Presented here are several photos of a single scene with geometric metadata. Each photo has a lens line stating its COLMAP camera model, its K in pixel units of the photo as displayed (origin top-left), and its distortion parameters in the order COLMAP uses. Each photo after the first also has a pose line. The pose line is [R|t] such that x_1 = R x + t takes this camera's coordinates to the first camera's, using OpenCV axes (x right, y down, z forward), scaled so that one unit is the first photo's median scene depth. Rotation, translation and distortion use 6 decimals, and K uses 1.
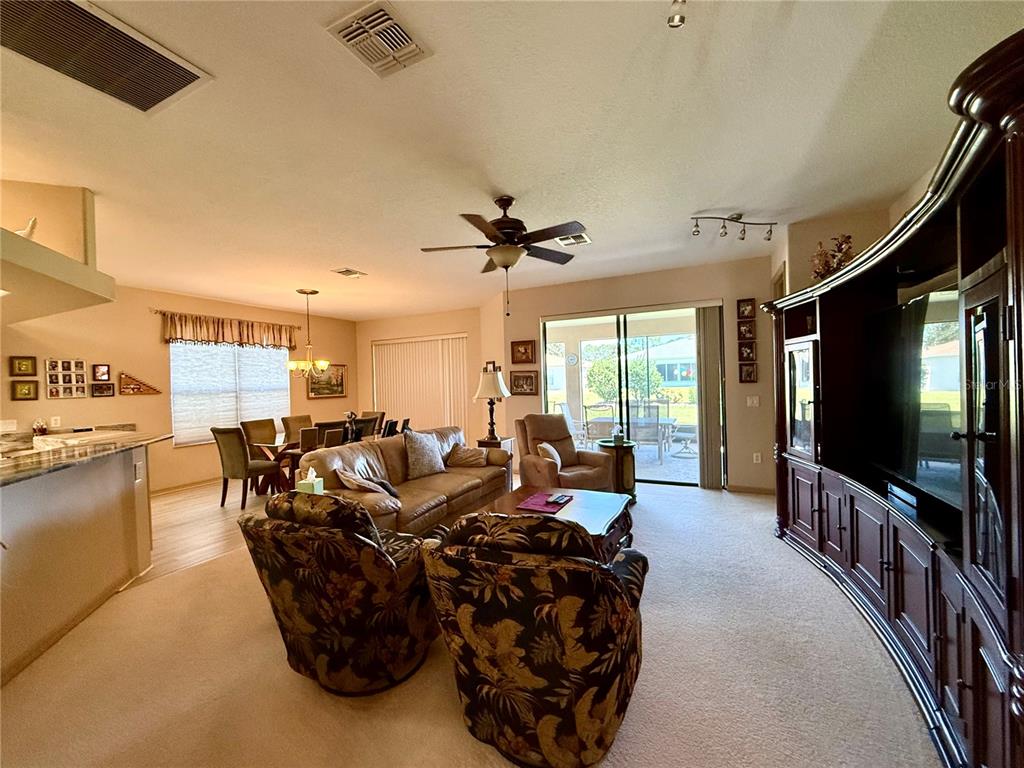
lens RADIAL K [[408.9, 0, 509.5], [0, 408.9, 381.3], [0, 0, 1]] dist [-0.002748, 0.001393]
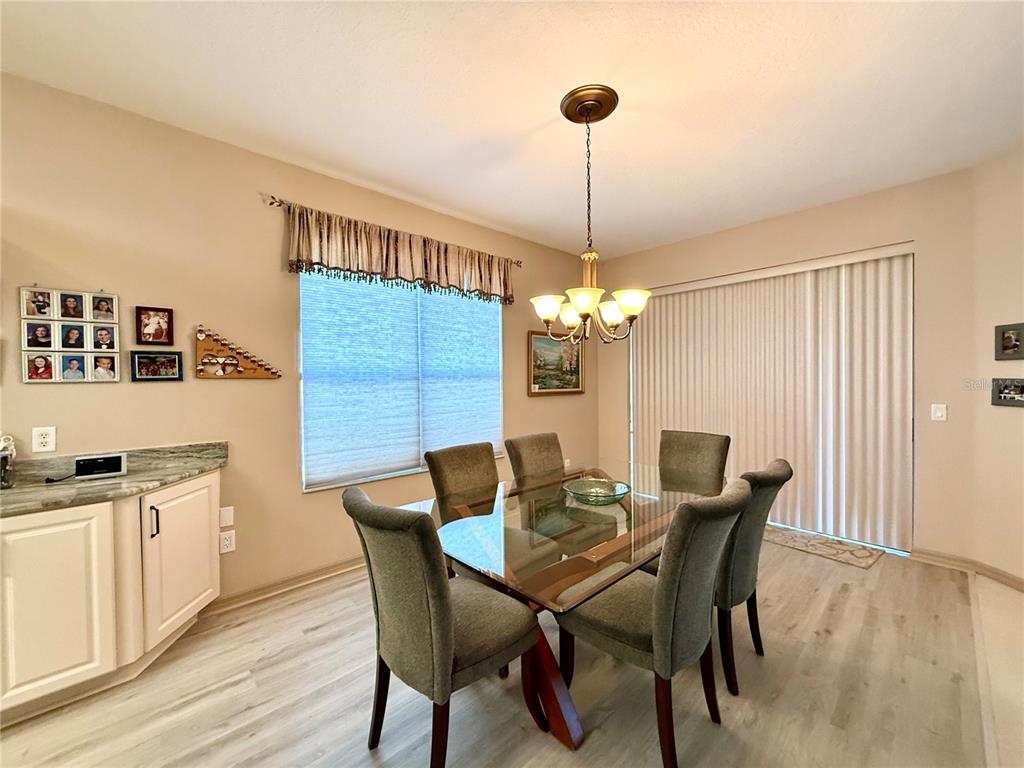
lens RADIAL K [[408.9, 0, 511.2], [0, 408.9, 384.2], [0, 0, 1]] dist [-0.002748, 0.001393]
pose [[0.934214, 0.025981, -0.355766, -0.397690], [-0.018516, 0.999531, 0.024372, 0.018836], [0.356233, -0.016181, 0.934257, 0.594423]]
